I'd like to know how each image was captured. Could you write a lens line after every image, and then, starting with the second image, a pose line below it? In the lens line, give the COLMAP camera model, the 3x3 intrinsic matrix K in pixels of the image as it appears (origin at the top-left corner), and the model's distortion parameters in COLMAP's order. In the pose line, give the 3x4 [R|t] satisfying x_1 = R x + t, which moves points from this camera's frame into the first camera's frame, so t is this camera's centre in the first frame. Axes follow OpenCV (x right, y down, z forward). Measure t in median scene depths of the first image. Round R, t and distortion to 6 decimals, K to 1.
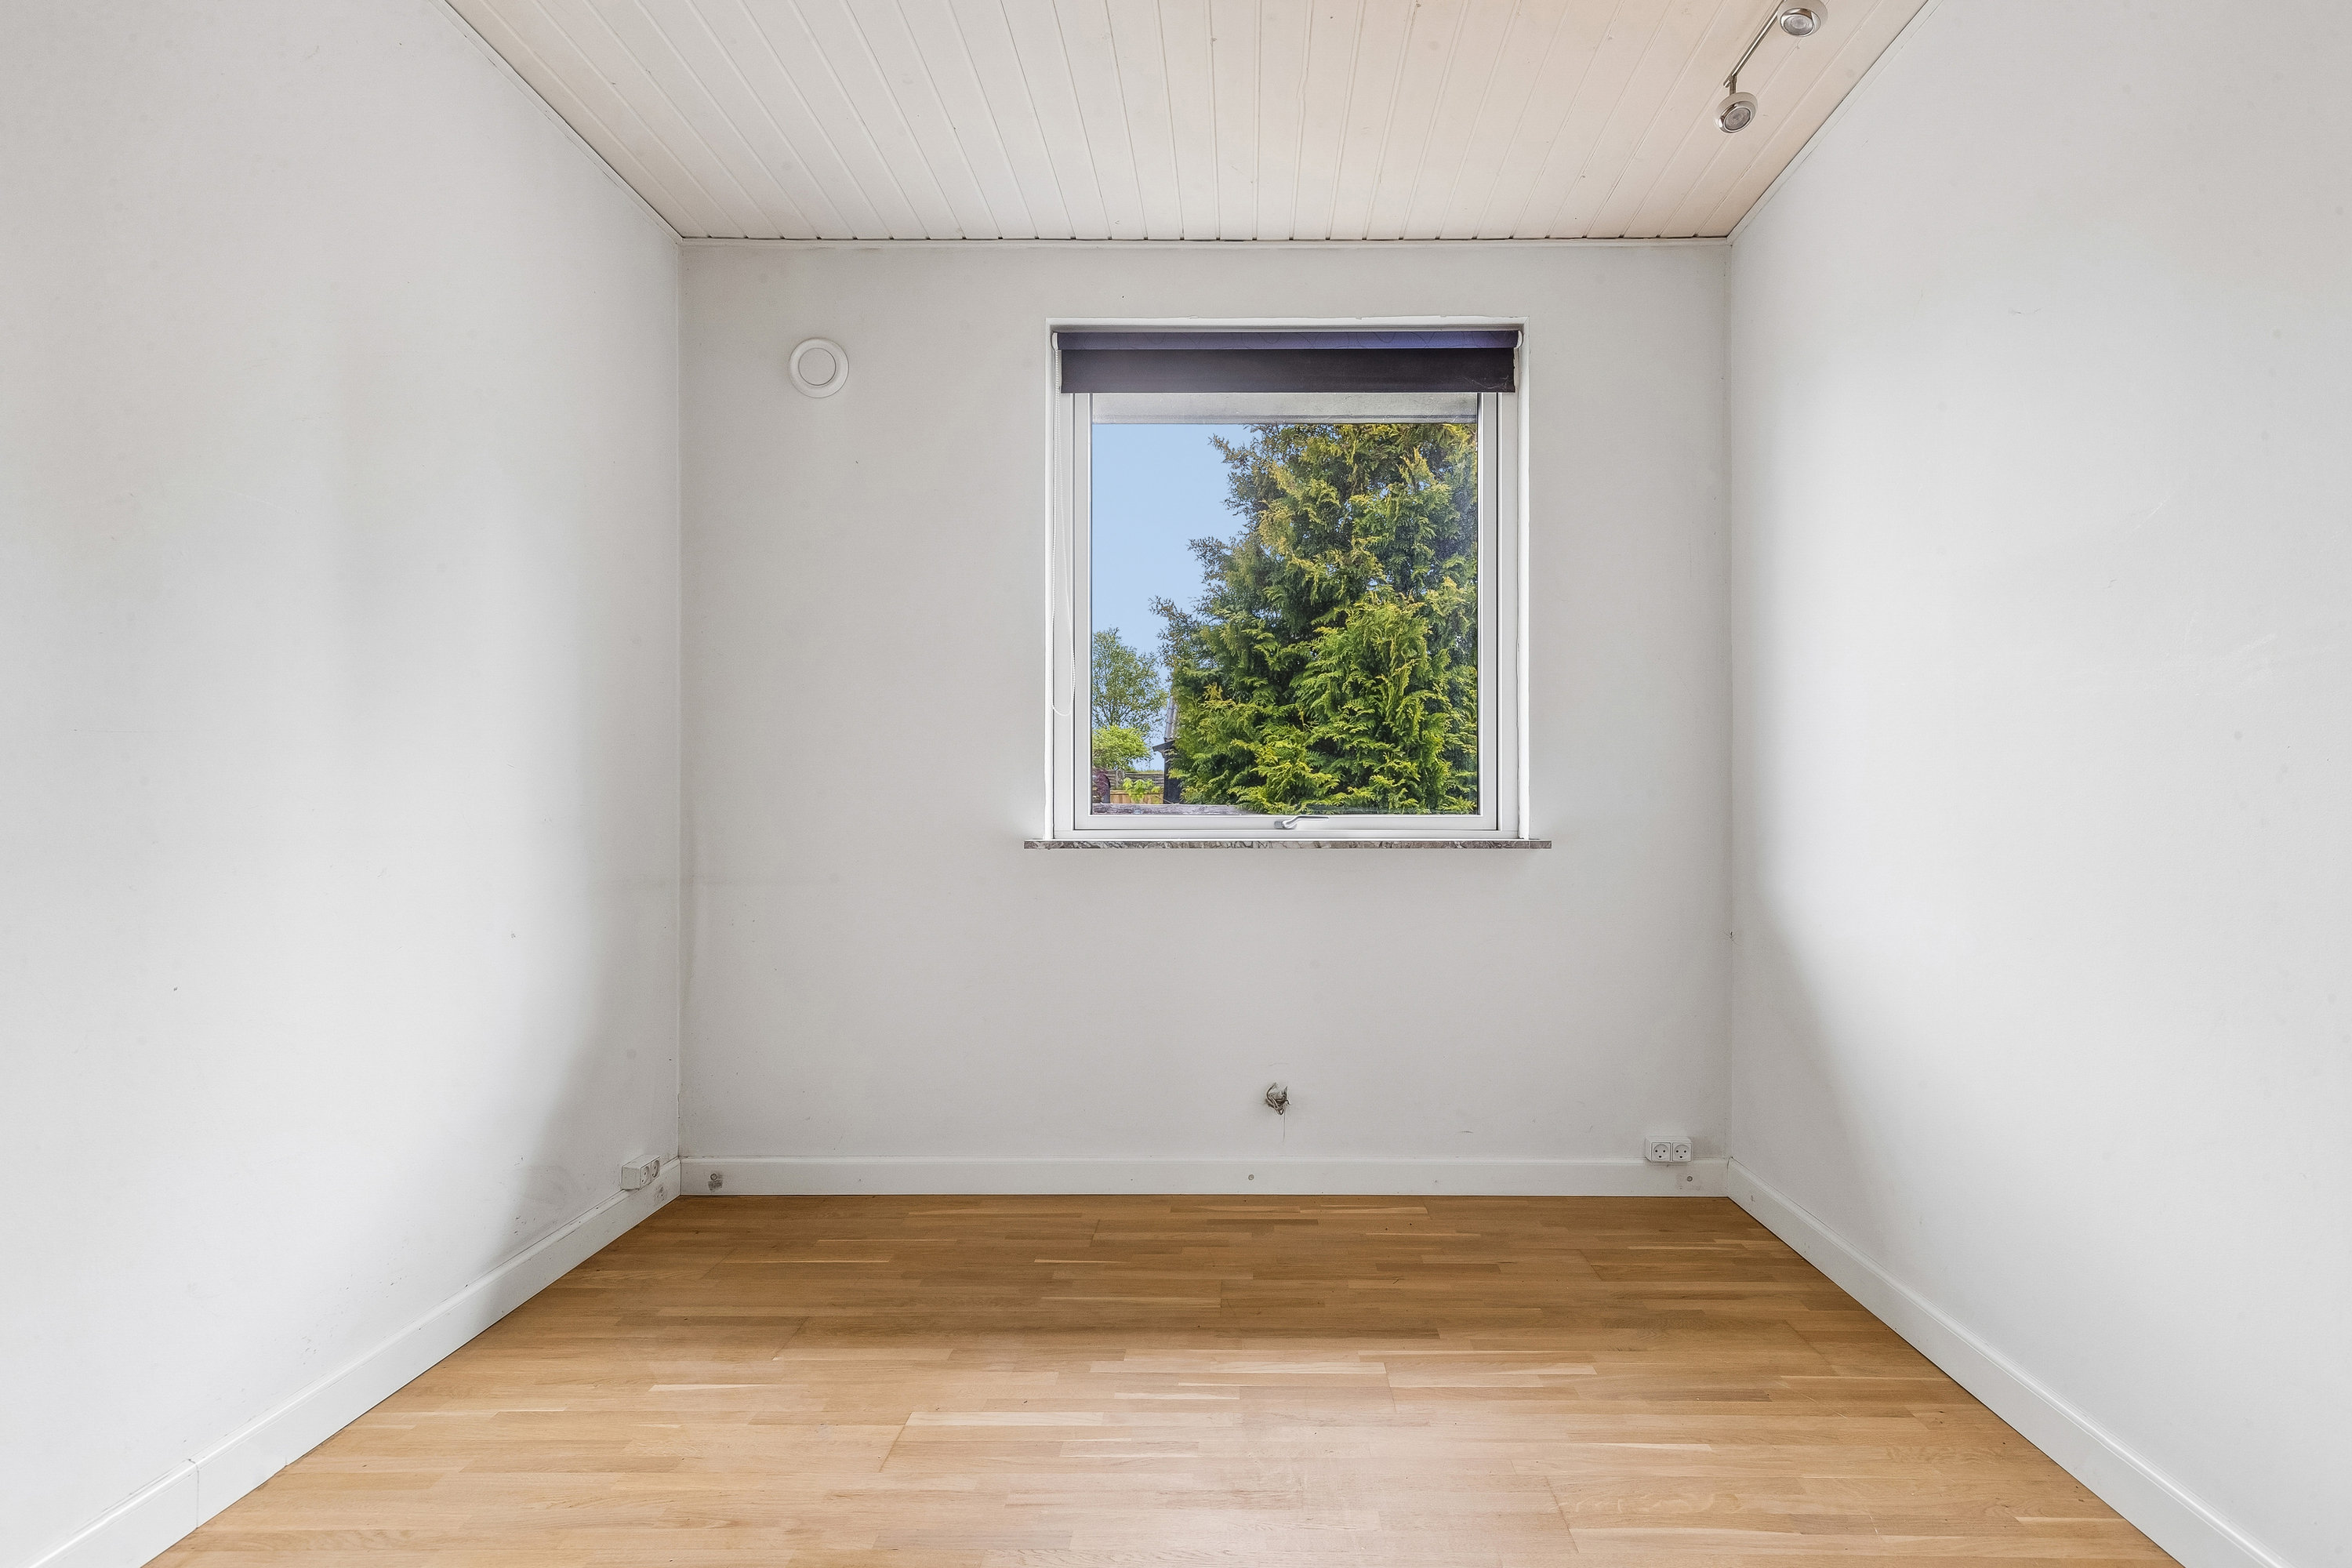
lens RADIAL K [[1312.7, 0, 1174.8], [0, 1312.7, 799.5], [0, 0, 1]] dist [0.014287, -0.007412]
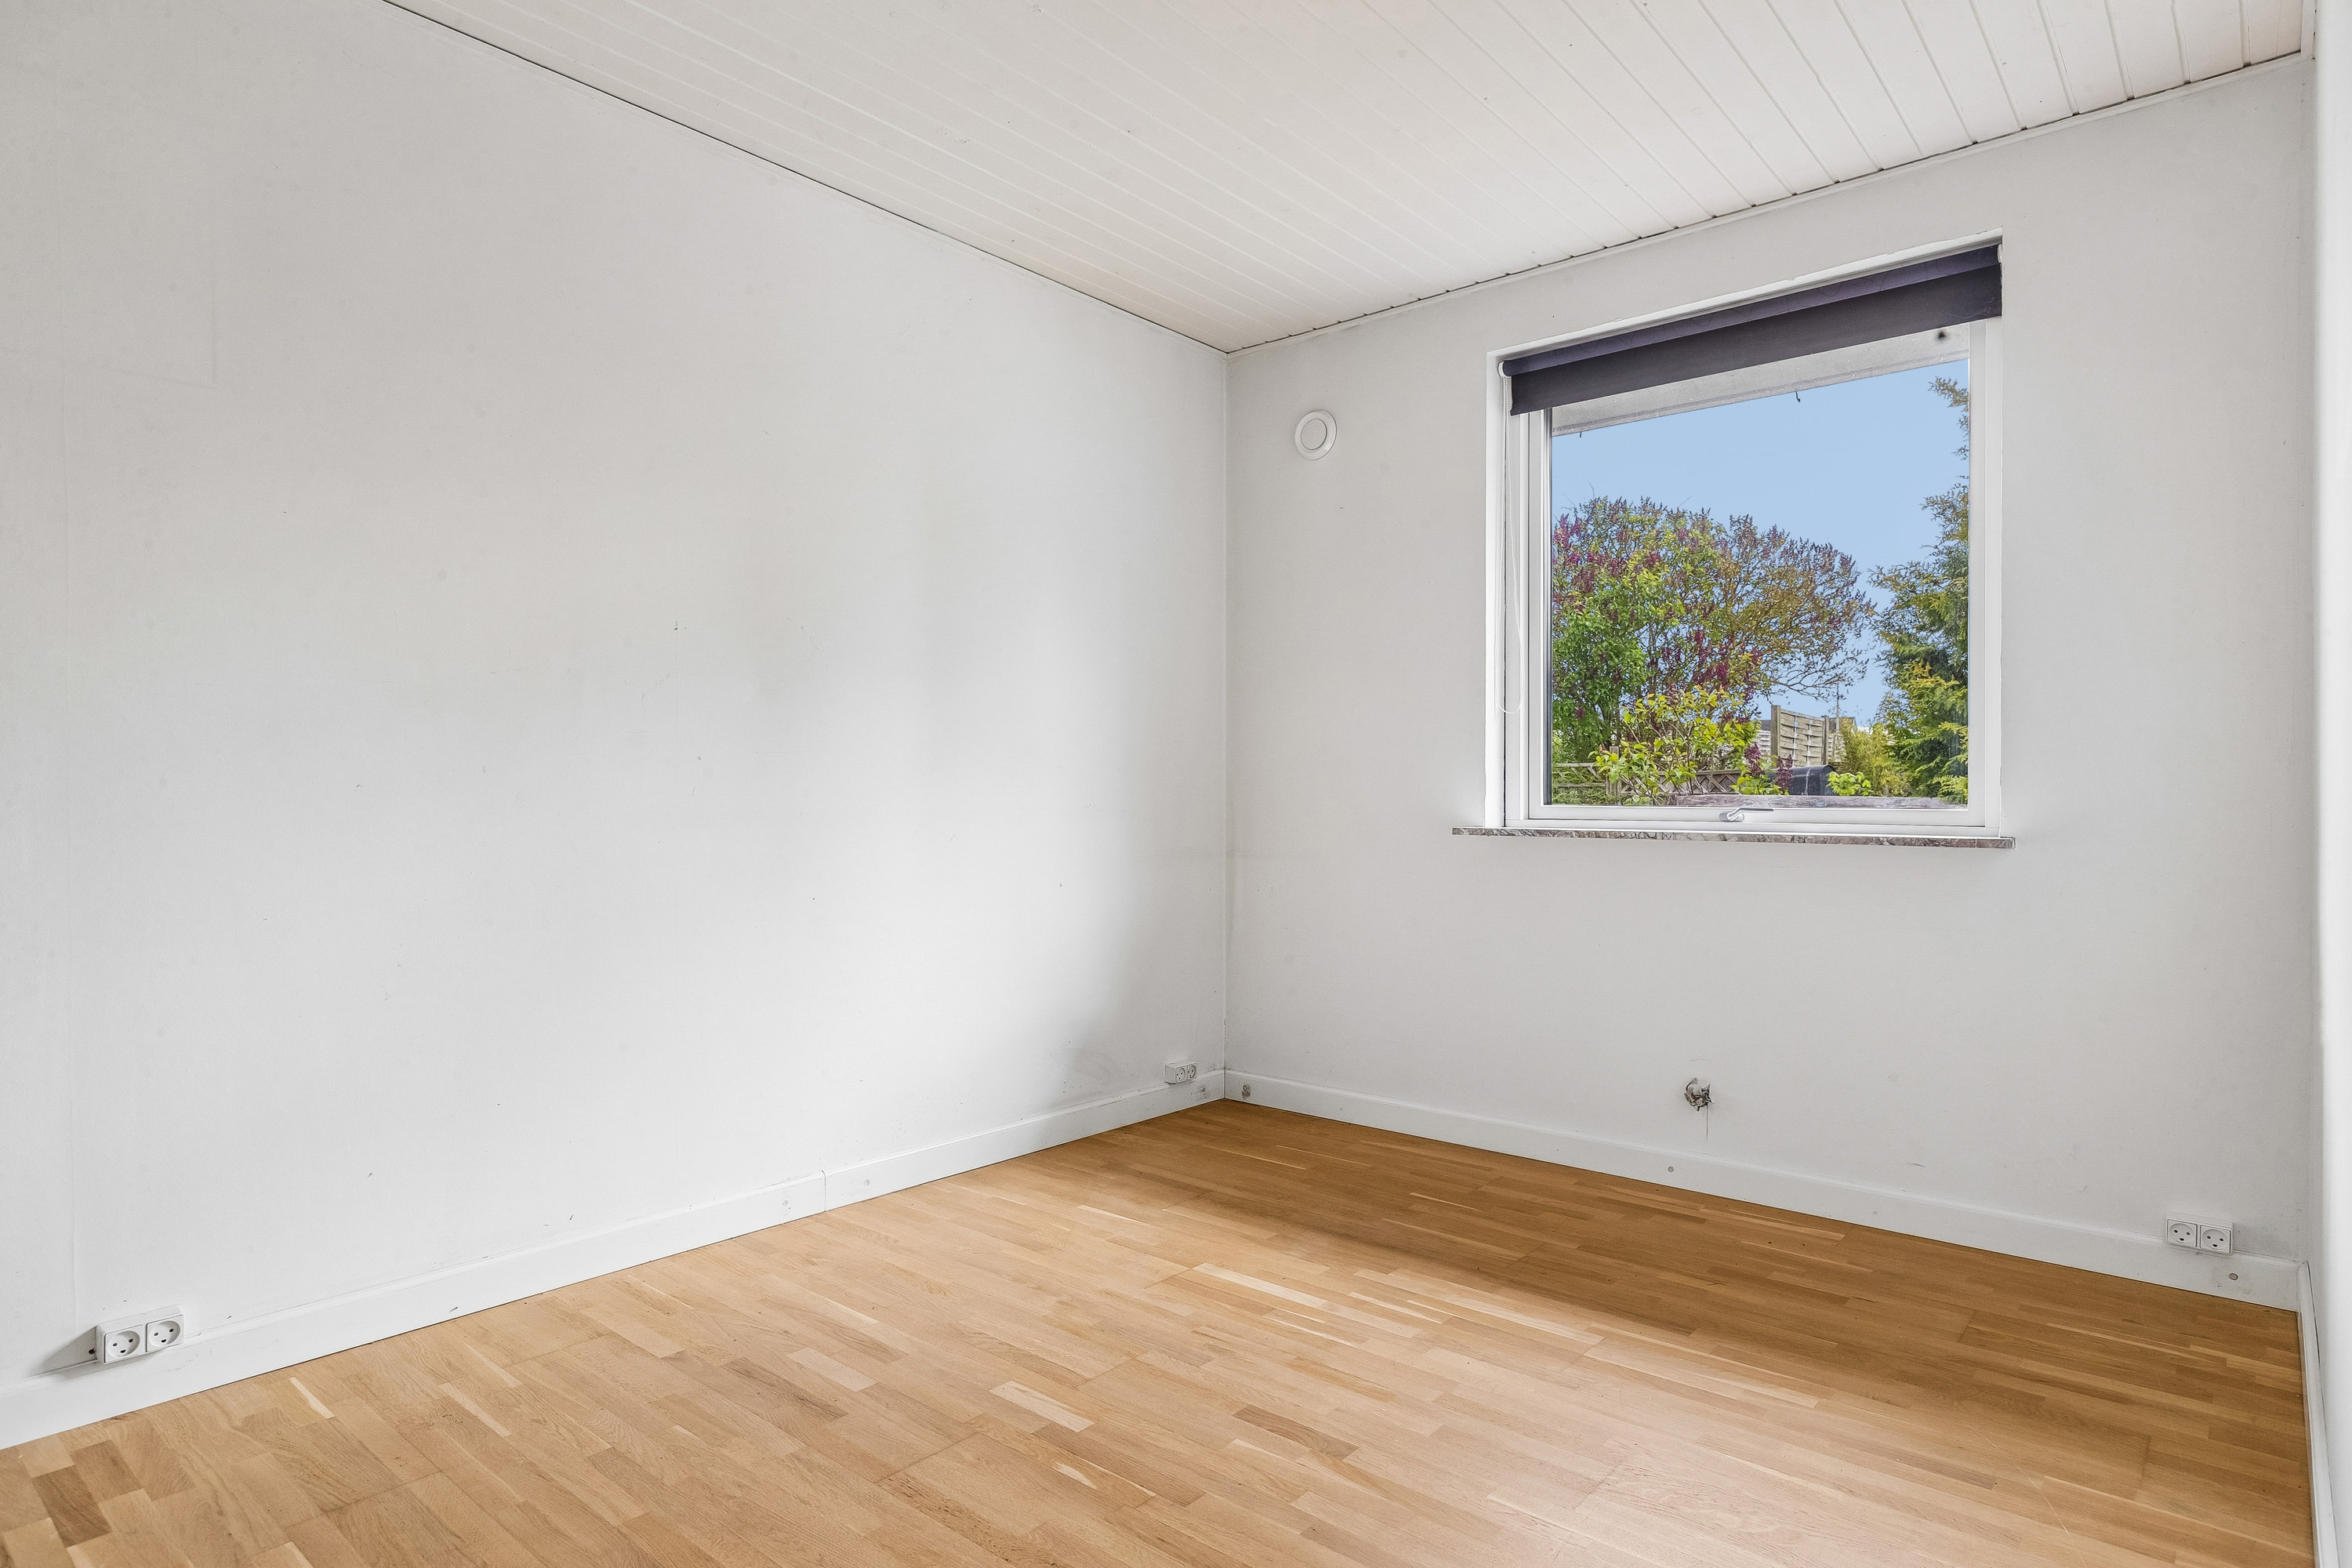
lens RADIAL K [[1312.7, 0, 1190.5], [0, 1312.7, 791.5], [0, 0, 1]] dist [0.014287, -0.007412]
pose [[0.758846, 0.000326, -0.651270, 0.477922], [0.000067, 1.000000, 0.000579, -0.000023], [0.651270, -0.000483, 0.758846, 0.004697]]
